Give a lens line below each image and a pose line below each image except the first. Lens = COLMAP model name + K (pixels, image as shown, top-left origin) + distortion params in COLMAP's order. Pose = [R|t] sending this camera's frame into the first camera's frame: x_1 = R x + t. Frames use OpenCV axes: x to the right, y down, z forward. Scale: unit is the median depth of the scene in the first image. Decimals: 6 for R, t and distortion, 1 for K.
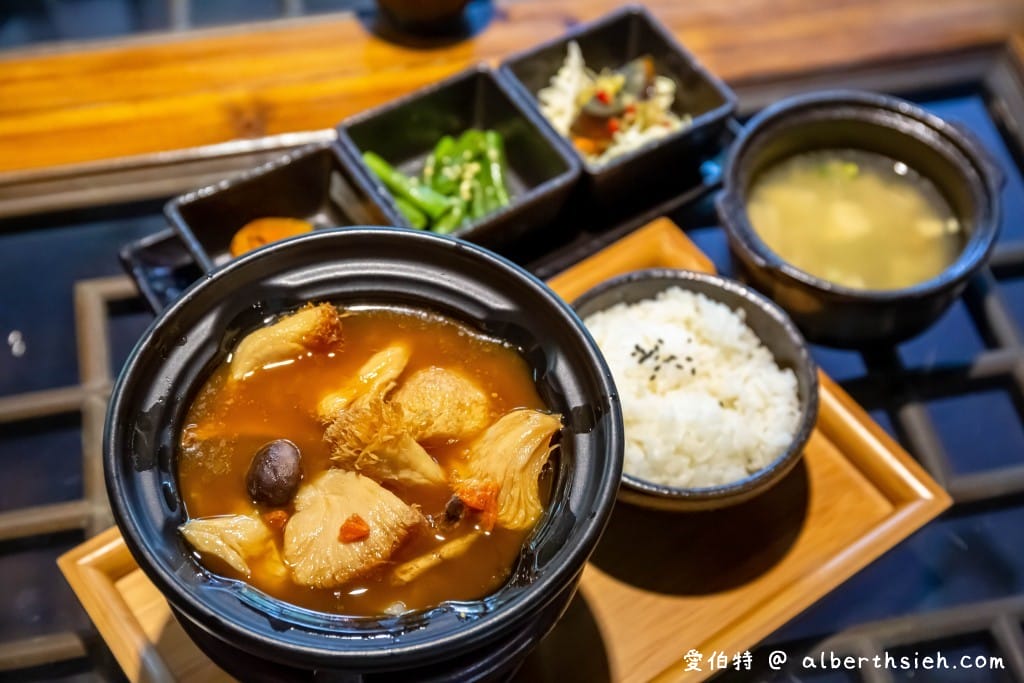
lens RADIAL K [[1681.1, 0, 512.0], [0, 1681.1, 341.5], [0, 0, 1]] dist [0.051167, 0.074757]
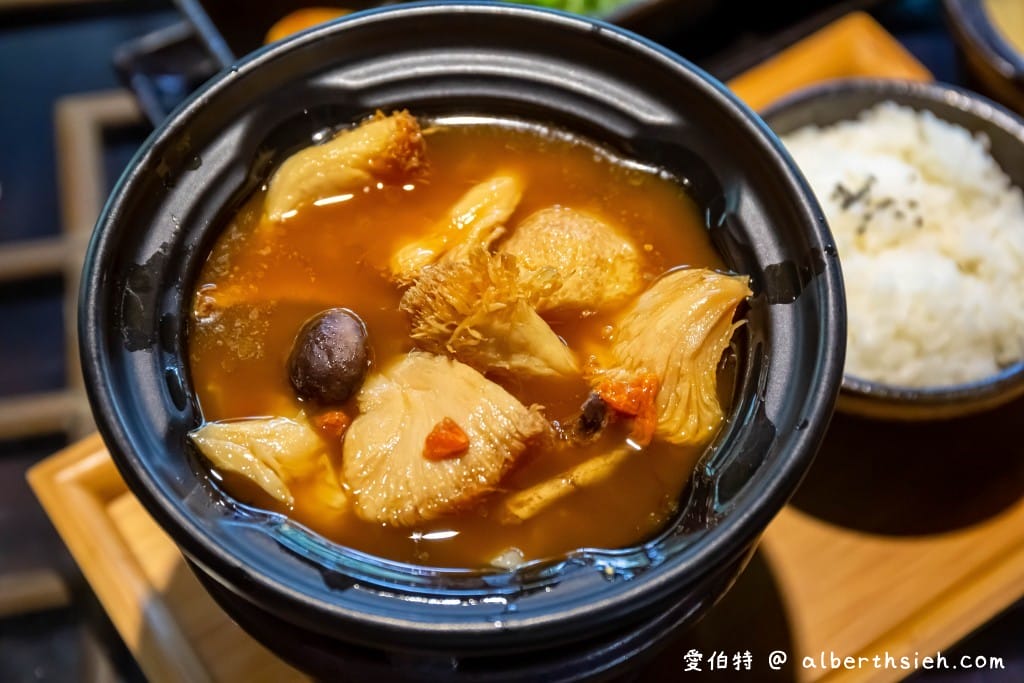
lens RADIAL K [[2046.7, 0, 512.0], [0, 2046.7, 341.5], [0, 0, 1]] dist [0.060706, -0.055906]
pose [[0.998907, 0.011789, -0.045240, -0.029296], [-0.008828, 0.997840, 0.065090, 0.017329], [0.045909, -0.064620, 0.996853, 0.175815]]
